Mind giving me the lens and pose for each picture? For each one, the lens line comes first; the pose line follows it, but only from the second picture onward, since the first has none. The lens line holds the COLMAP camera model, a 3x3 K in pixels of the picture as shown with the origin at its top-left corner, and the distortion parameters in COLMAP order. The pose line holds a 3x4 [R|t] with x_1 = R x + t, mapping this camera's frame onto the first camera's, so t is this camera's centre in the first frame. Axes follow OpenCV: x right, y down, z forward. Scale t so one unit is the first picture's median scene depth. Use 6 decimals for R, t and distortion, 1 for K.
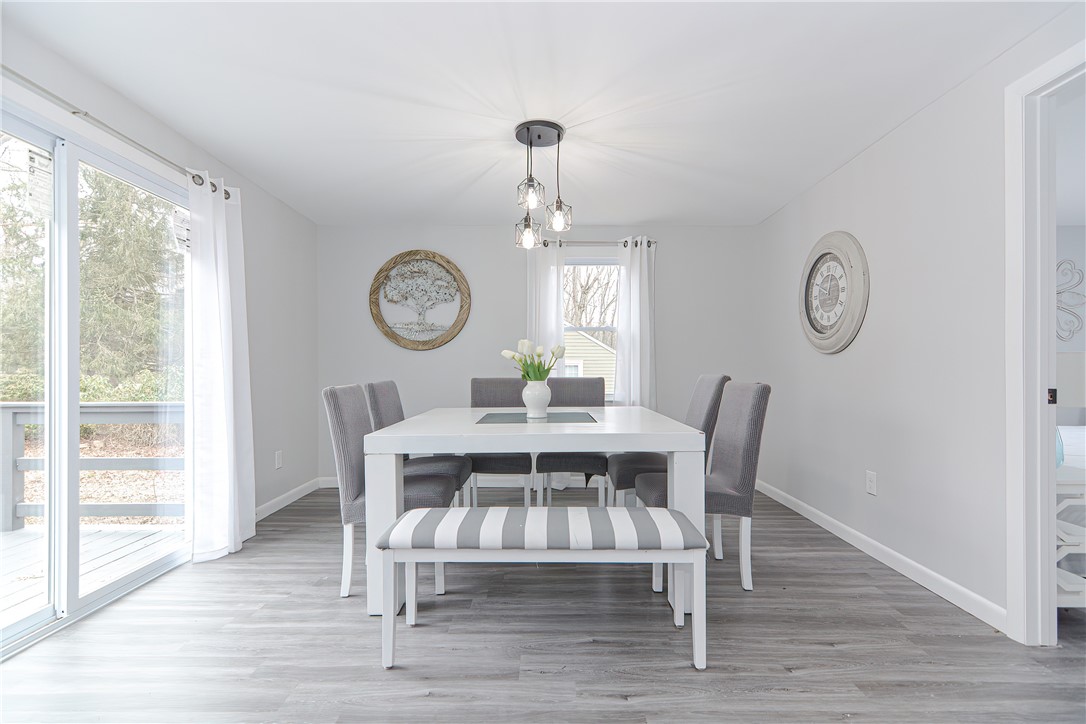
lens RADIAL K [[503.0, 0, 554.3], [0, 503.0, 373.5], [0, 0, 1]] dist [0.020659, 0.000045]
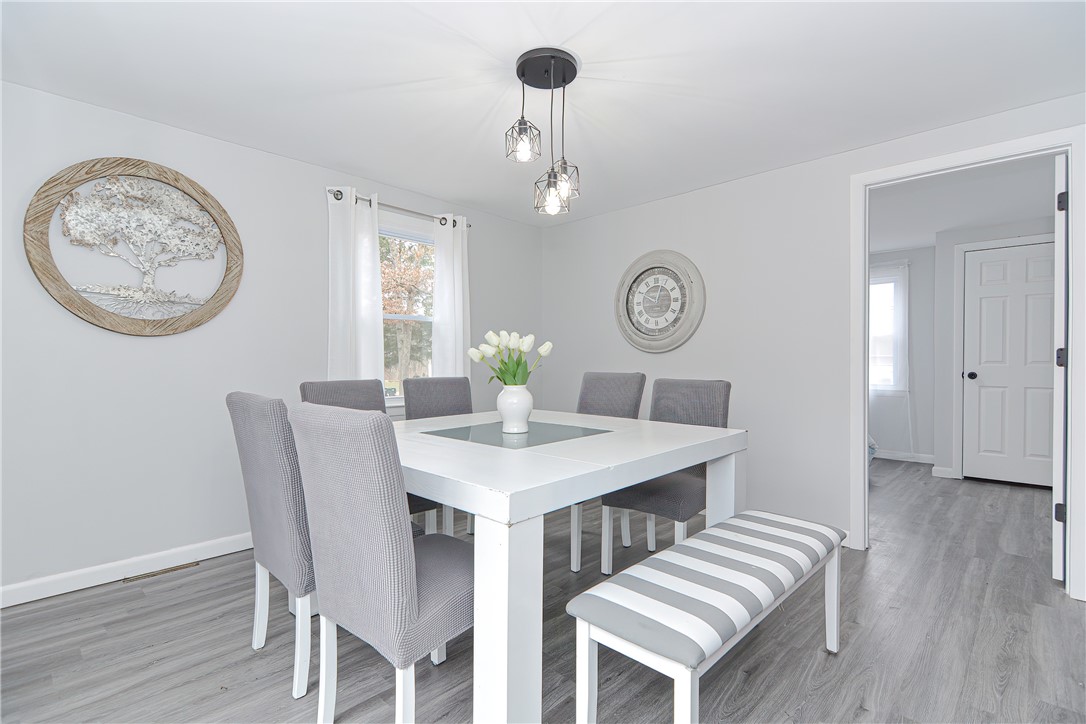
lens RADIAL K [[505.3, 0, 543.0], [0, 505.3, 362.0], [0, 0, 1]] dist [-0.002666, -0.000665]
pose [[0.701607, -0.001631, 0.712562, -0.360297], [0.006647, 0.999969, -0.004255, -0.011565], [-0.712533, 0.007722, 0.701596, 0.279891]]
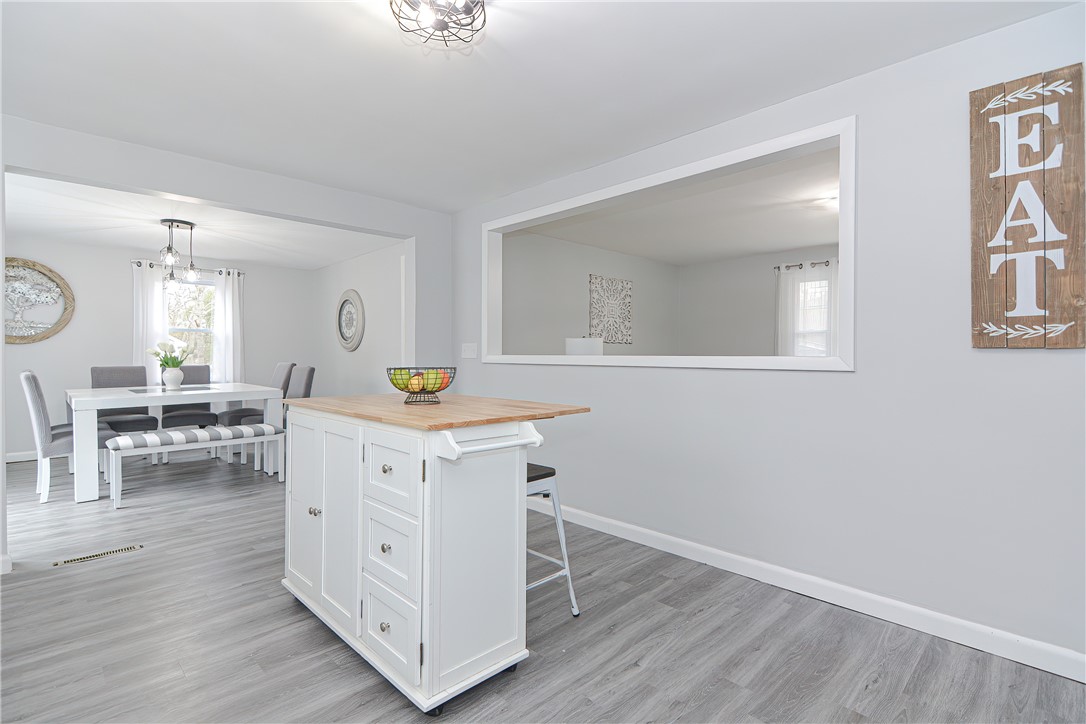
lens RADIAL K [[511.2, 0, 538.1], [0, 511.2, 356.2], [0, 0, 1]] dist [0.003126, -0.000311]
pose [[0.719532, -0.000529, 0.694459, -0.223844], [0.005649, 0.999971, -0.005092, -0.005649], [-0.694436, 0.007587, 0.719514, -0.687598]]
